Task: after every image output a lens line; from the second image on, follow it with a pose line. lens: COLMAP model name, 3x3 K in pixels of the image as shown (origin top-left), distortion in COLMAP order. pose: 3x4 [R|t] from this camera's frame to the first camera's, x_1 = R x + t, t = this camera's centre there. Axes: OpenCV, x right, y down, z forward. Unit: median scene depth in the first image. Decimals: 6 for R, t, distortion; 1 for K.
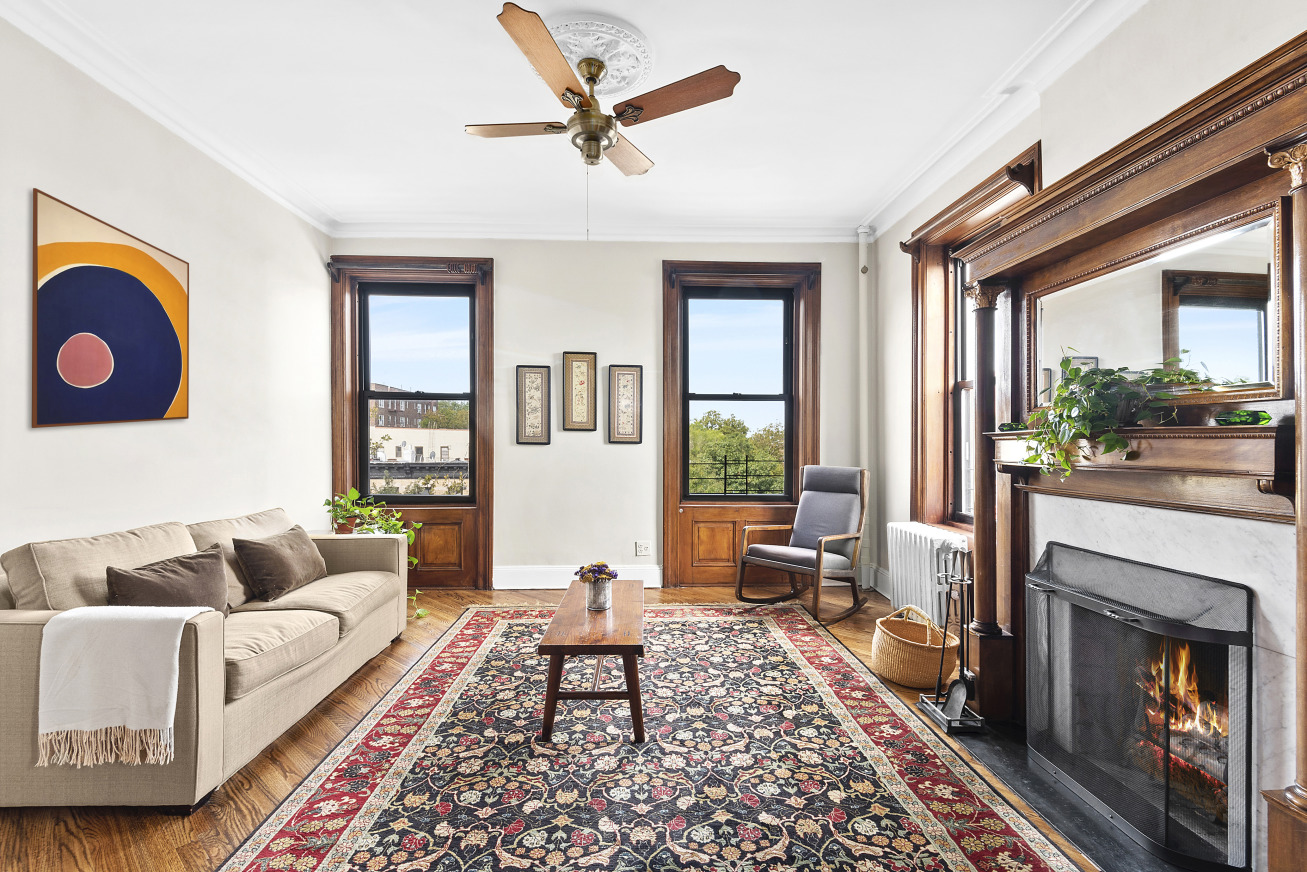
lens RADIAL K [[594.2, 0, 641.2], [0, 594.2, 430.3], [0, 0, 1]] dist [0.033050, -0.027217]
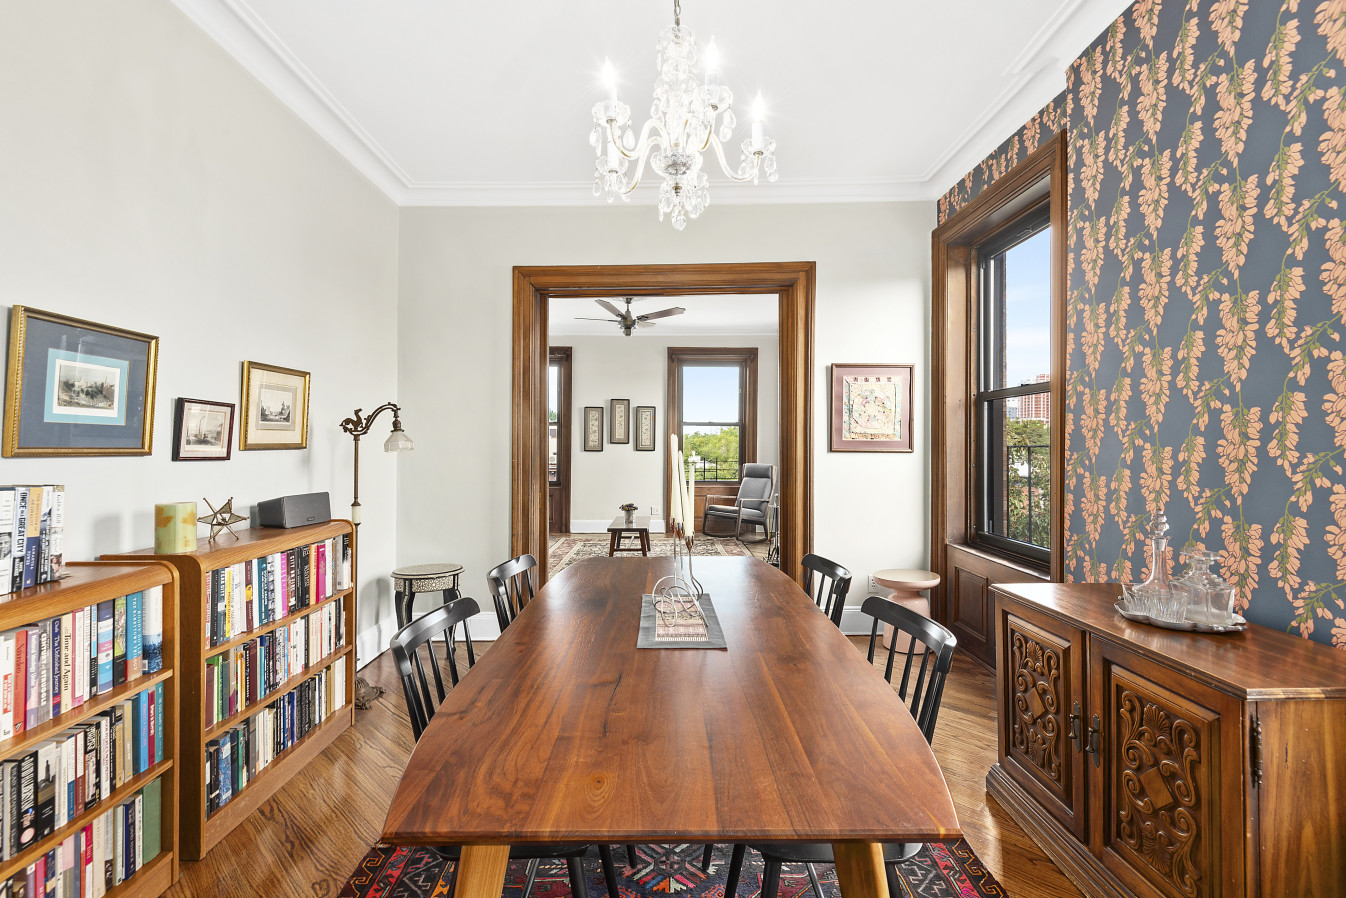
lens RADIAL K [[612.0, 0, 660.4], [0, 612.0, 443.1], [0, 0, 1]] dist [0.033050, -0.027217]
pose [[0.999711, 0.002258, -0.023954, 0.060591], [-0.001937, 0.999908, 0.013395, -0.025068], [0.023983, -0.013345, 0.999623, -0.813528]]
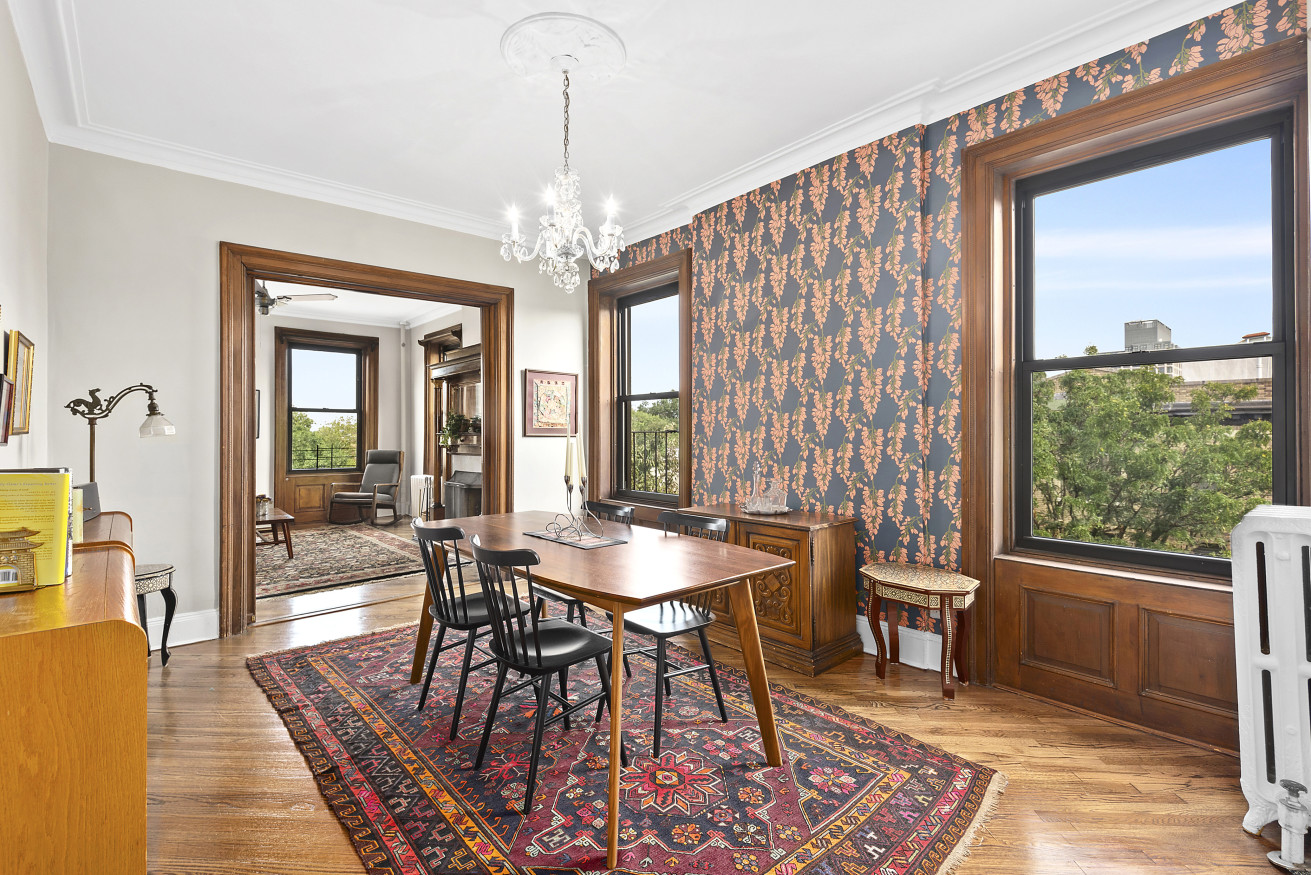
lens RADIAL K [[596.0, 0, 643.2], [0, 596.0, 431.8], [0, 0, 1]] dist [0.033050, -0.027217]
pose [[0.776534, 0.003171, 0.630067, -0.221210], [-0.011304, 0.999897, 0.008899, -0.022674], [-0.629974, -0.014033, 0.776490, -0.923648]]
